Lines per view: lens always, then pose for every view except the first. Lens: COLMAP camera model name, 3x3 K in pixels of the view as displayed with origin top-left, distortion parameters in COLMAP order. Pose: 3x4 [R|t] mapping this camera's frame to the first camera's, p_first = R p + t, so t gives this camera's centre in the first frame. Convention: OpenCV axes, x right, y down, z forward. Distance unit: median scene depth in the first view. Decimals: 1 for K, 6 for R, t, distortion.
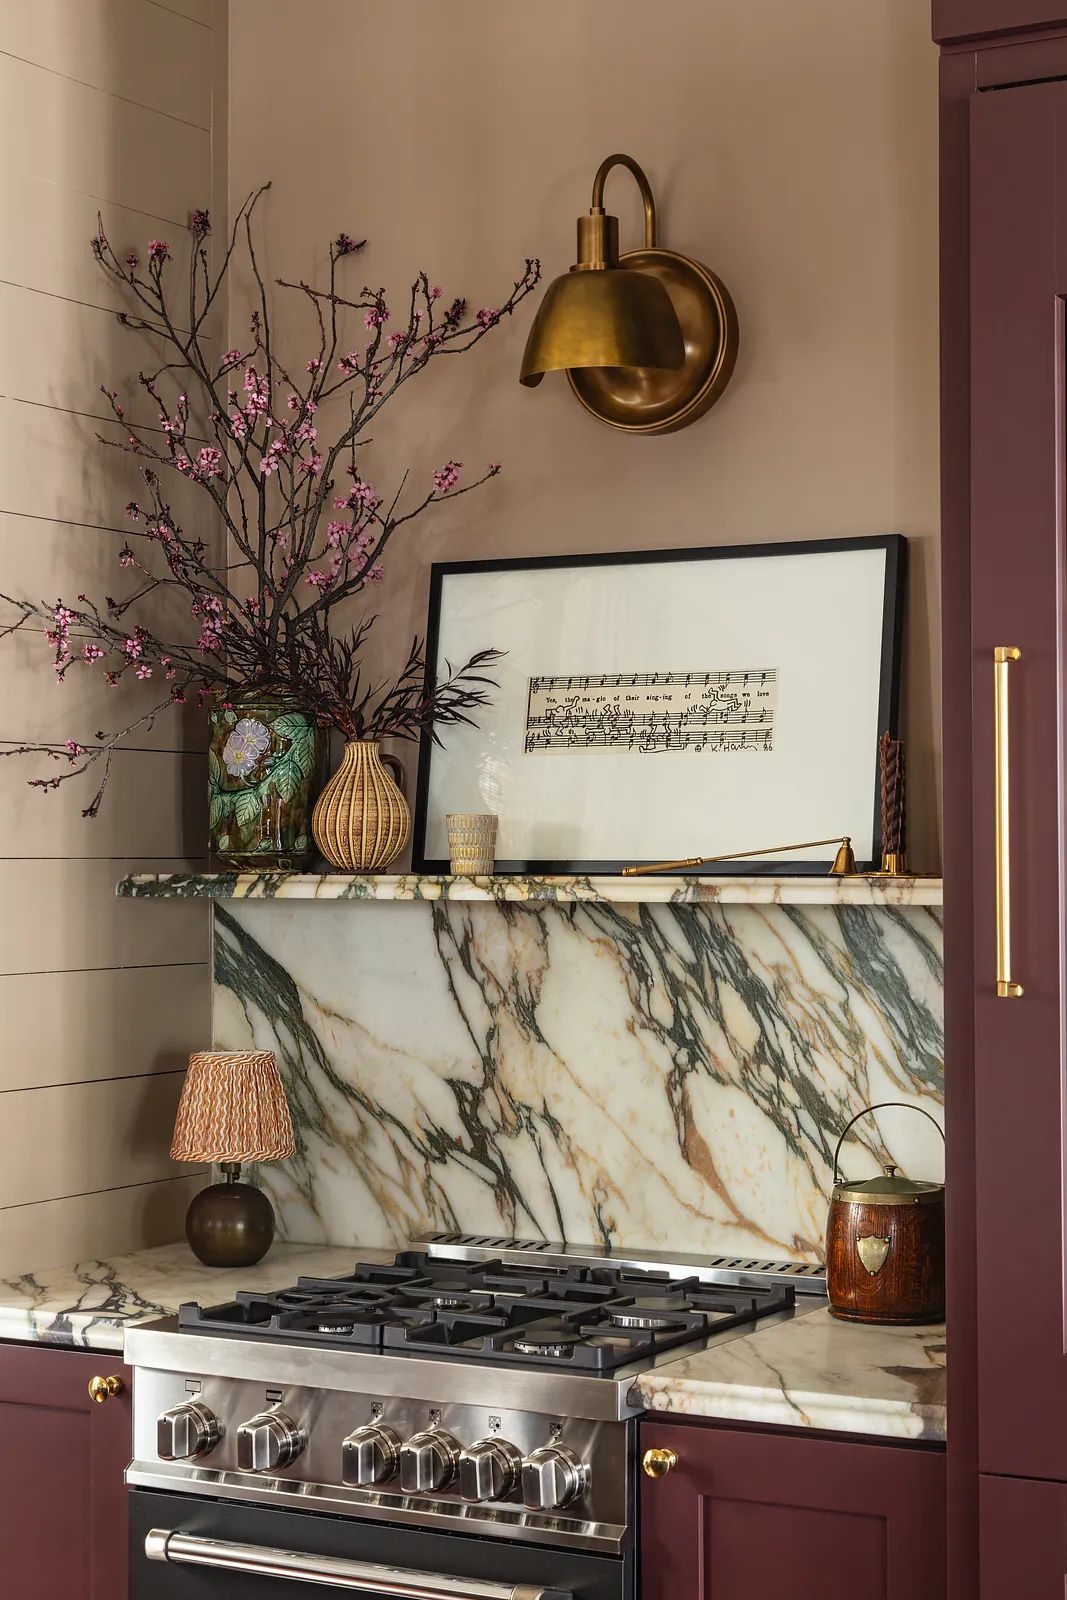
lens RADIAL K [[2733.2, 0, 534.2], [0, 2733.2, 804.9], [0, 0, 1]] dist [0.011631, 0.000000]
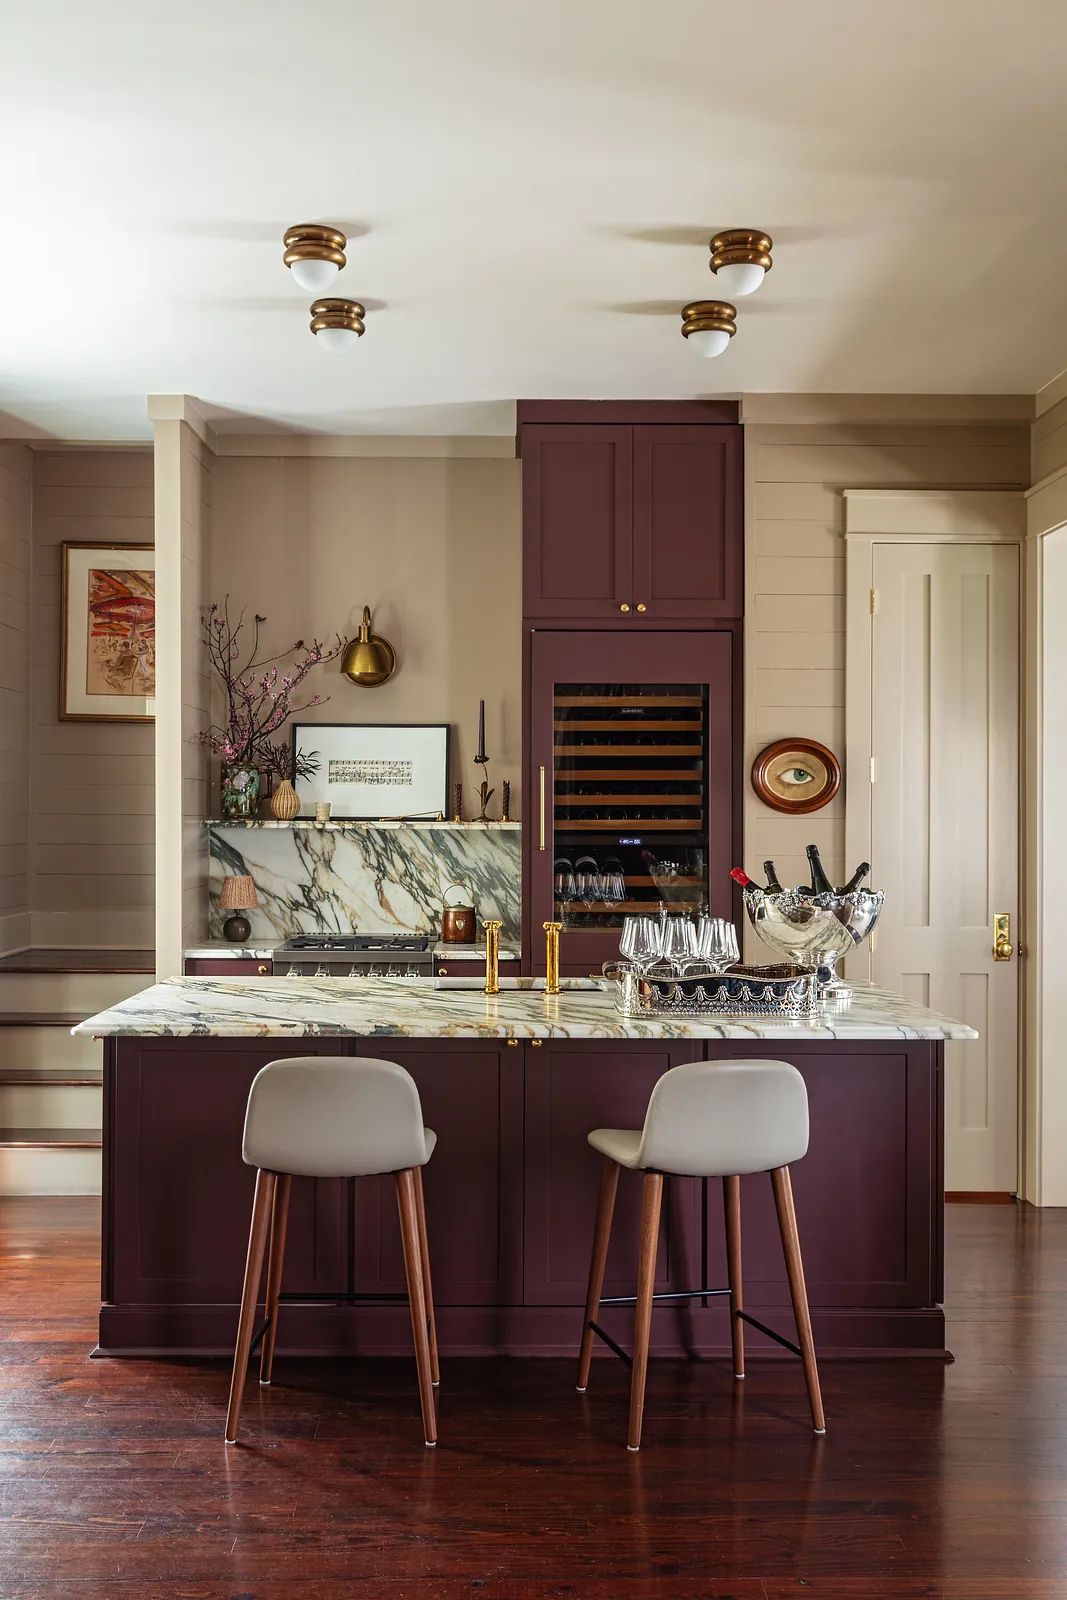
lens RADIAL K [[2136.4, 0, 525.7], [0, 2136.4, 815.2], [0, 0, 1]] dist [0.015138, 0.000000]
pose [[0.862442, 0.004074, 0.506140, -1.106759], [-0.014390, 0.999761, 0.016472, -0.027044], [-0.505952, -0.021490, 0.862294, -1.336809]]
